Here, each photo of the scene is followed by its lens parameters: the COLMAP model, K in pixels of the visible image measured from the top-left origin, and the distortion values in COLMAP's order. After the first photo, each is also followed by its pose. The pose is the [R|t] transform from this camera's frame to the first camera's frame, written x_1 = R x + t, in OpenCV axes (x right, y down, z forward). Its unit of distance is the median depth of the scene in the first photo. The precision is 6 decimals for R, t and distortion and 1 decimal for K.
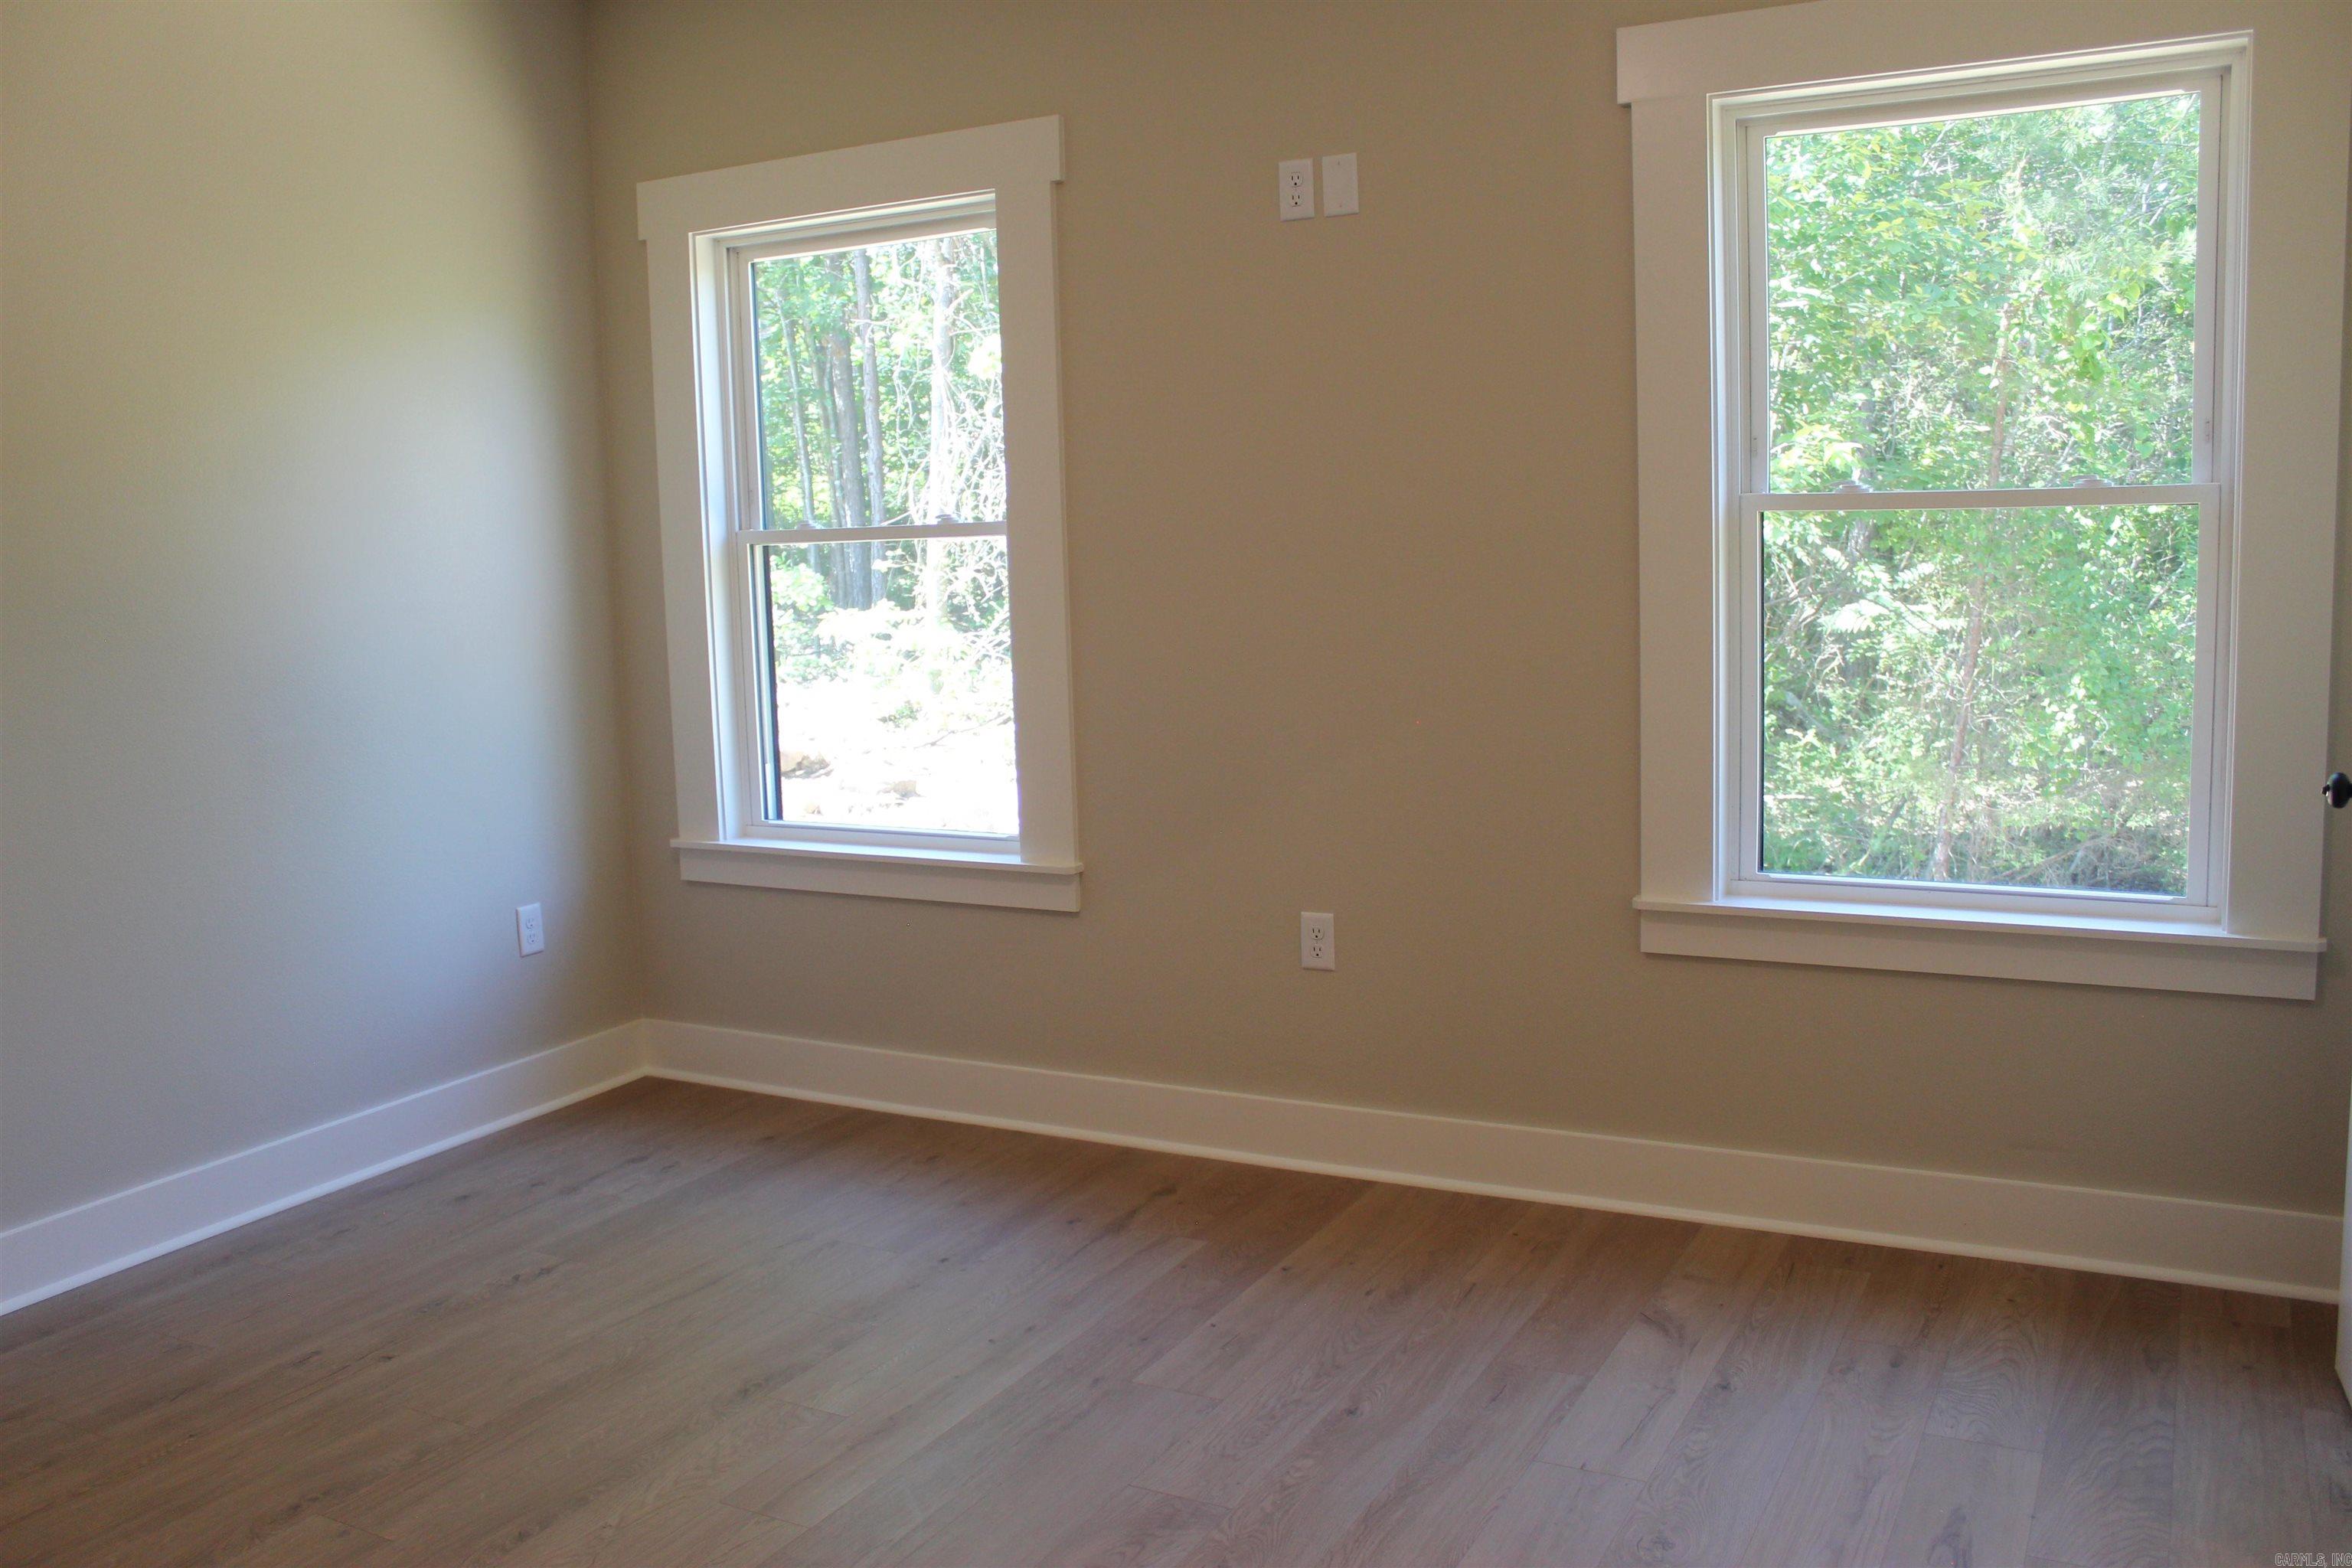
lens RADIAL K [[1977.1, 0, 1203.1], [0, 1977.1, 780.6], [0, 0, 1]] dist [-0.160329, 0.134915]
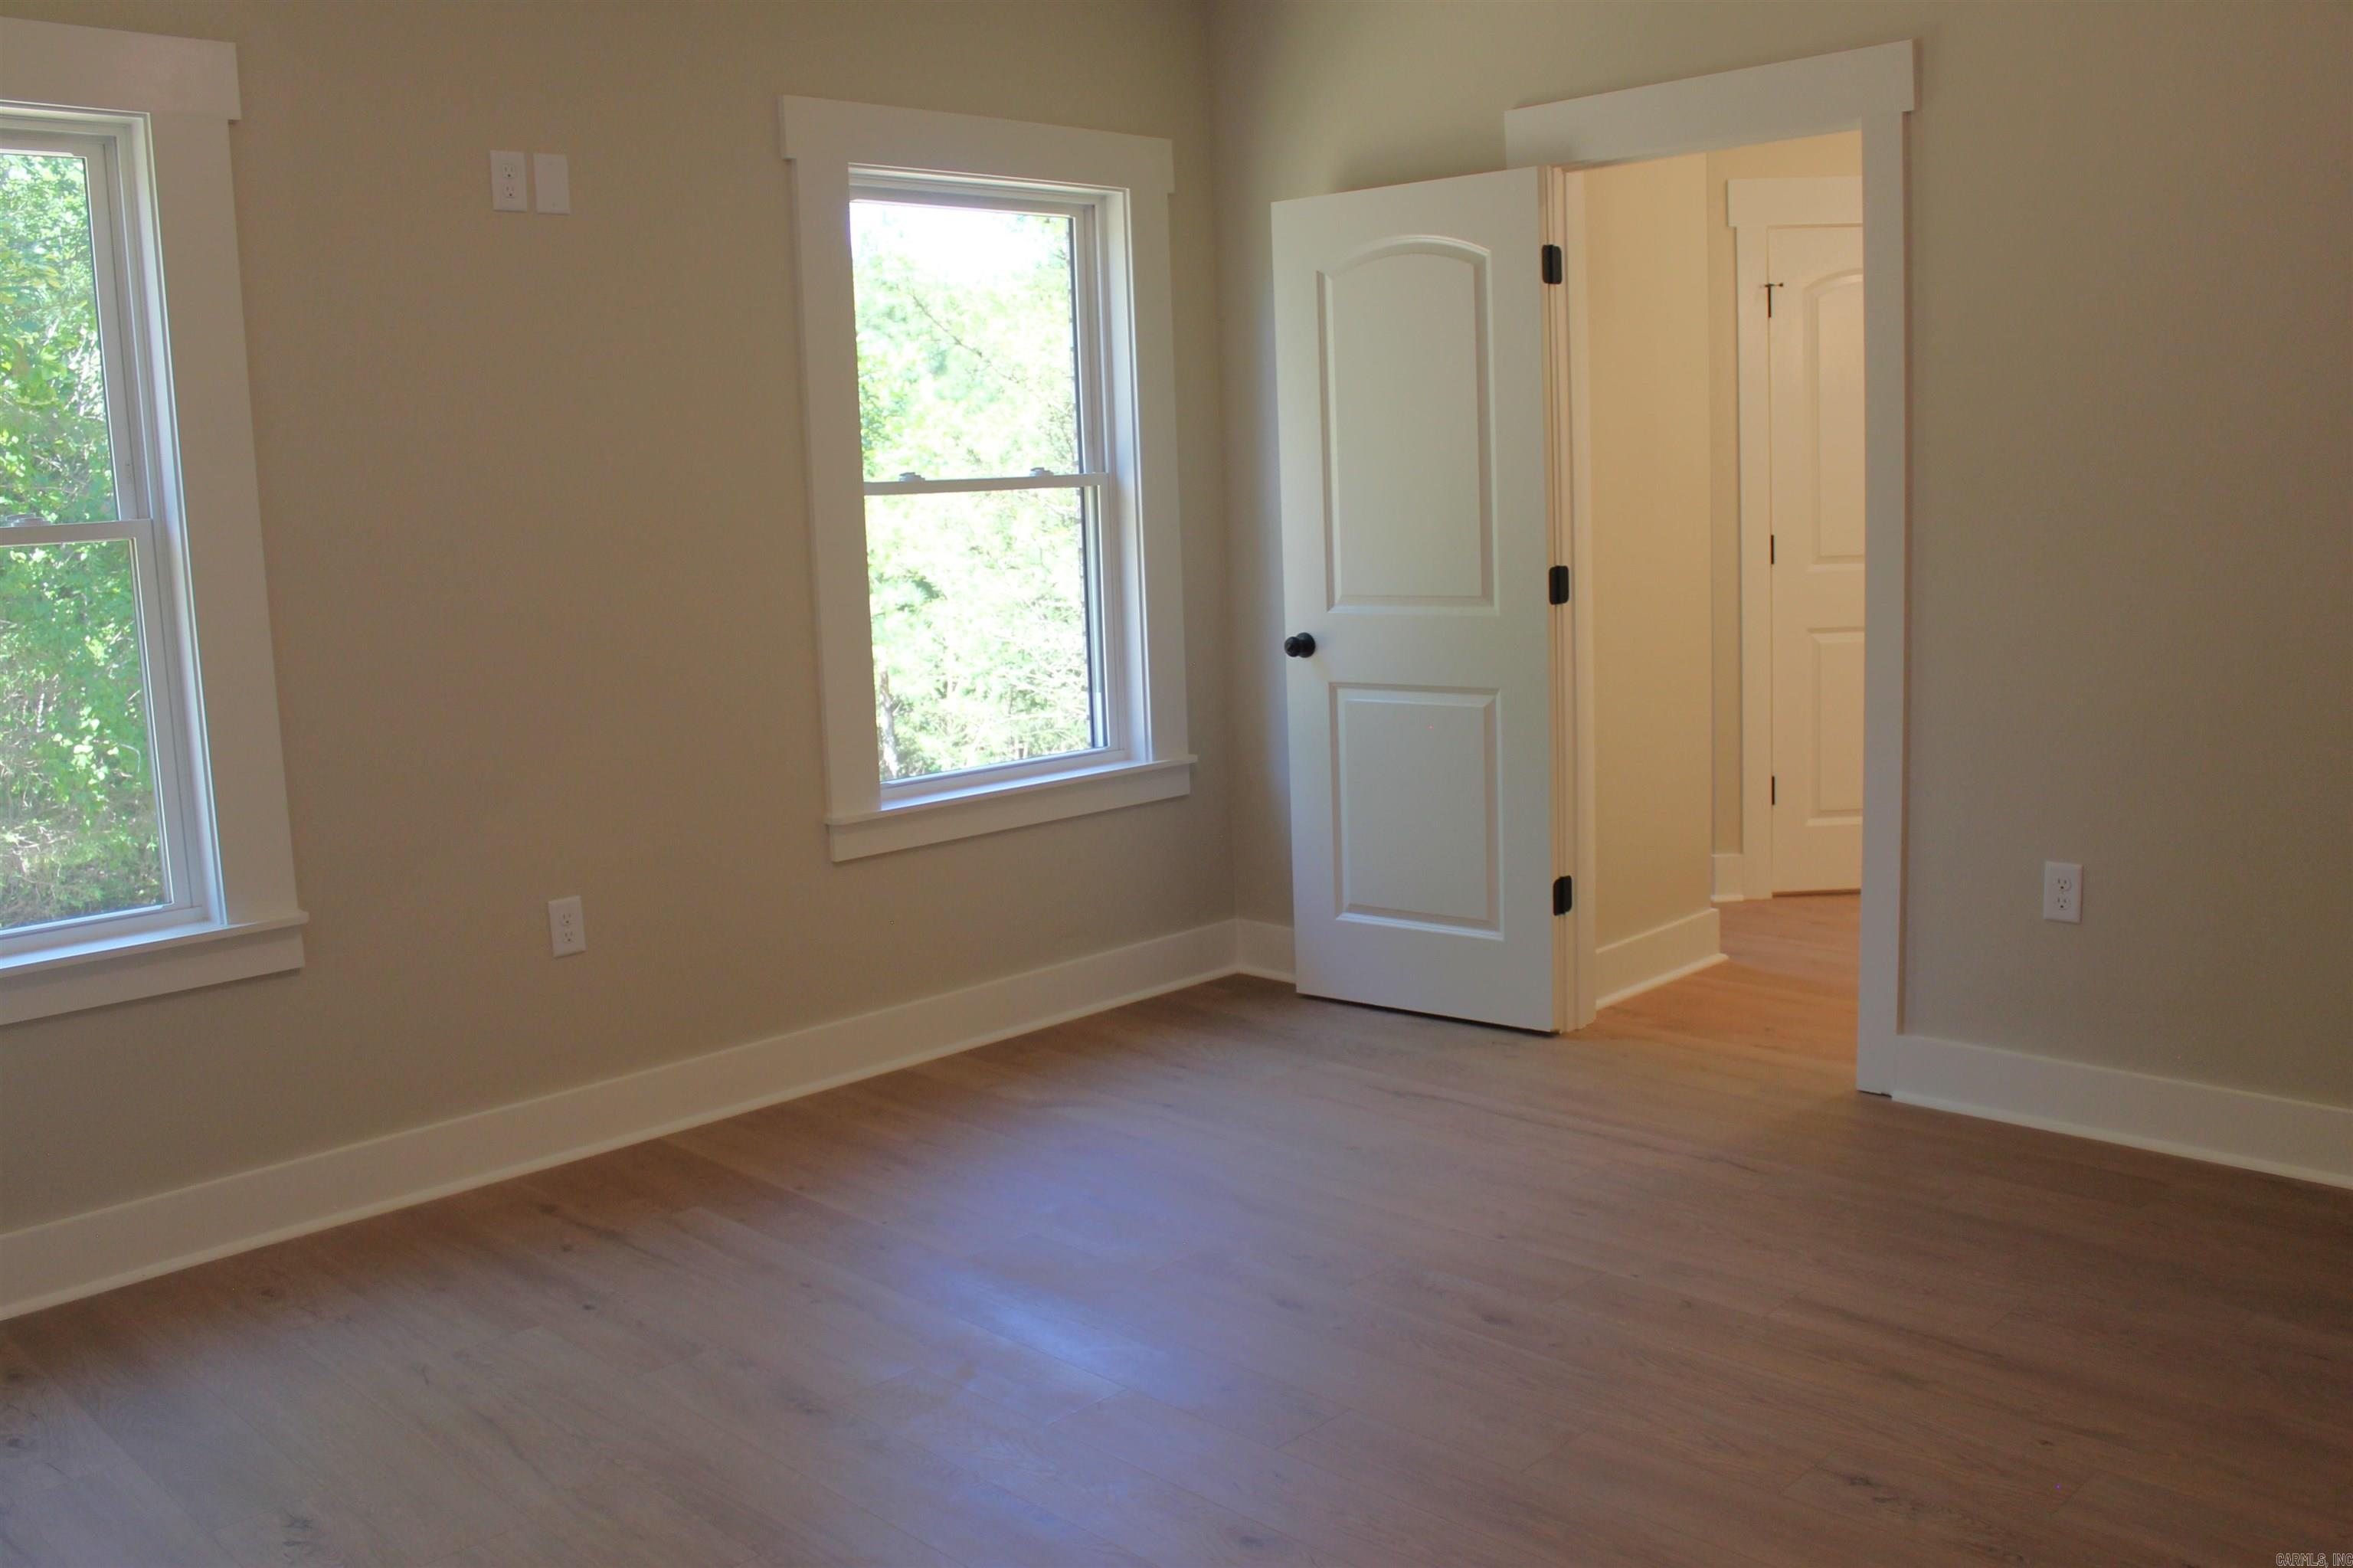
lens RADIAL K [[1978.0, 0, 1203.6], [0, 1978.0, 780.6], [0, 0, 1]] dist [-0.160329, 0.134915]
pose [[0.294684, -0.127021, 0.947115, -0.825142], [0.154215, 0.984456, 0.084047, -0.027452], [-0.943069, 0.121292, 0.309692, 0.395990]]
